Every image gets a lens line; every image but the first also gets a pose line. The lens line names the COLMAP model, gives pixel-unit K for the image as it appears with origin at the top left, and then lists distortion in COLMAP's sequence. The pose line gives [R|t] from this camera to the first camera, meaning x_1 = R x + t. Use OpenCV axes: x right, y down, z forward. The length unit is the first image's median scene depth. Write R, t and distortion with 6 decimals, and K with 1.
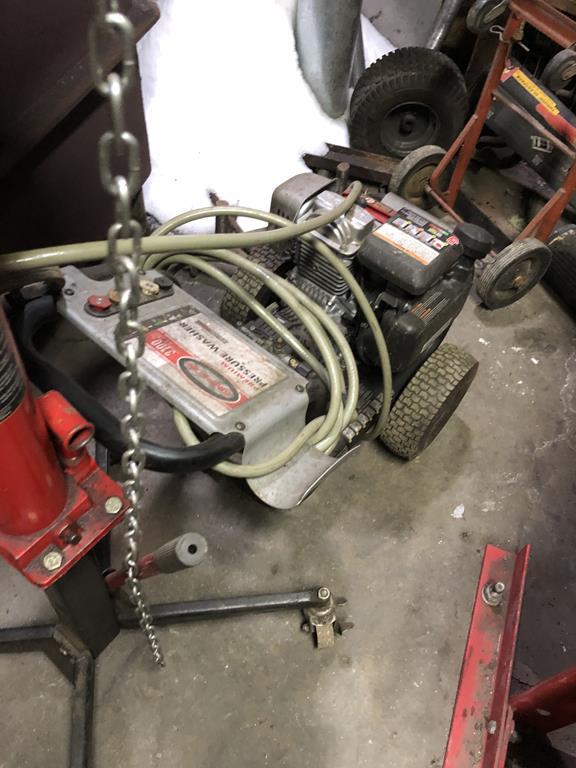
lens RADIAL K [[619.5, 0, 289.3], [0, 619.5, 379.7], [0, 0, 1]] dist [0.014502, 0.015206]
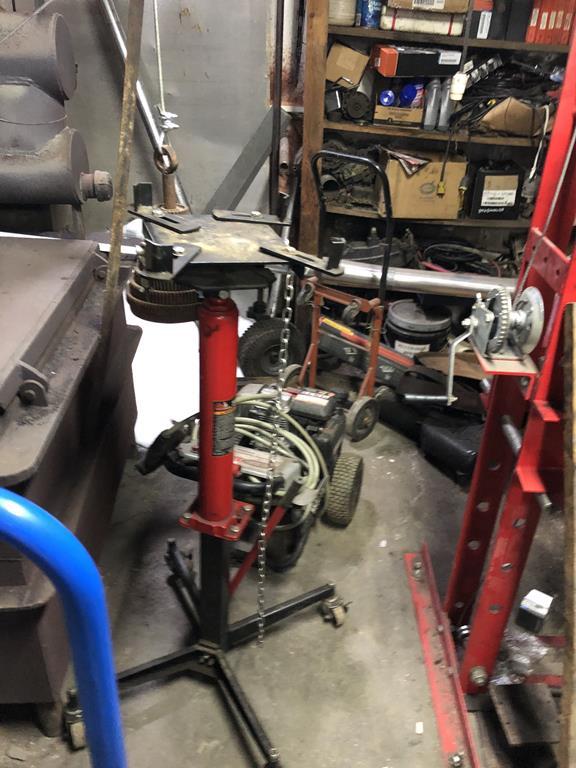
lens RADIAL K [[619.5, 0, 289.3], [0, 619.5, 379.7], [0, 0, 1]] dist [0.014502, 0.015206]
pose [[0.935854, -0.223373, 0.272545, -0.319429], [0.311243, 0.886635, -0.342063, 0.301297], [-0.165241, 0.404949, 0.899284, -0.648593]]
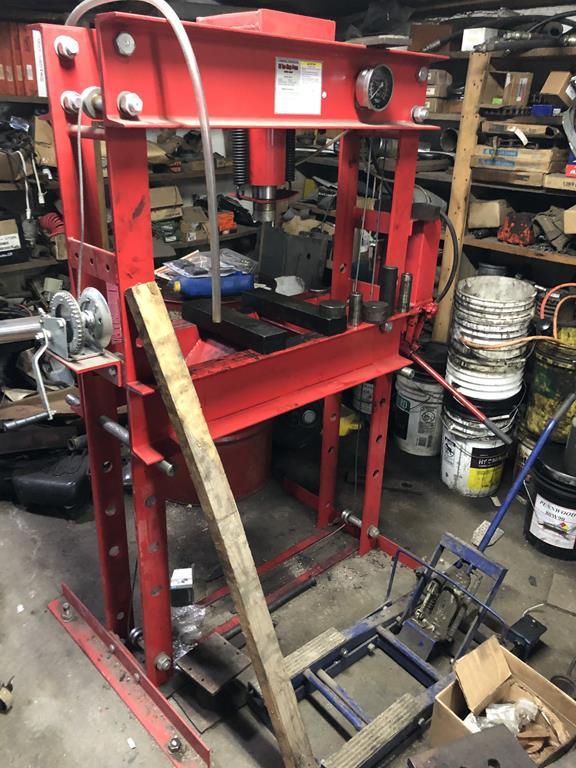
lens RADIAL K [[619.5, 0, 289.3], [0, 619.5, 379.7], [0, 0, 1]] dist [0.014502, 0.015206]
pose [[0.422022, -0.426317, 0.800094, -0.434778], [0.734280, 0.678354, -0.025858, 0.343886], [-0.531724, 0.598406, 0.599316, -0.625613]]
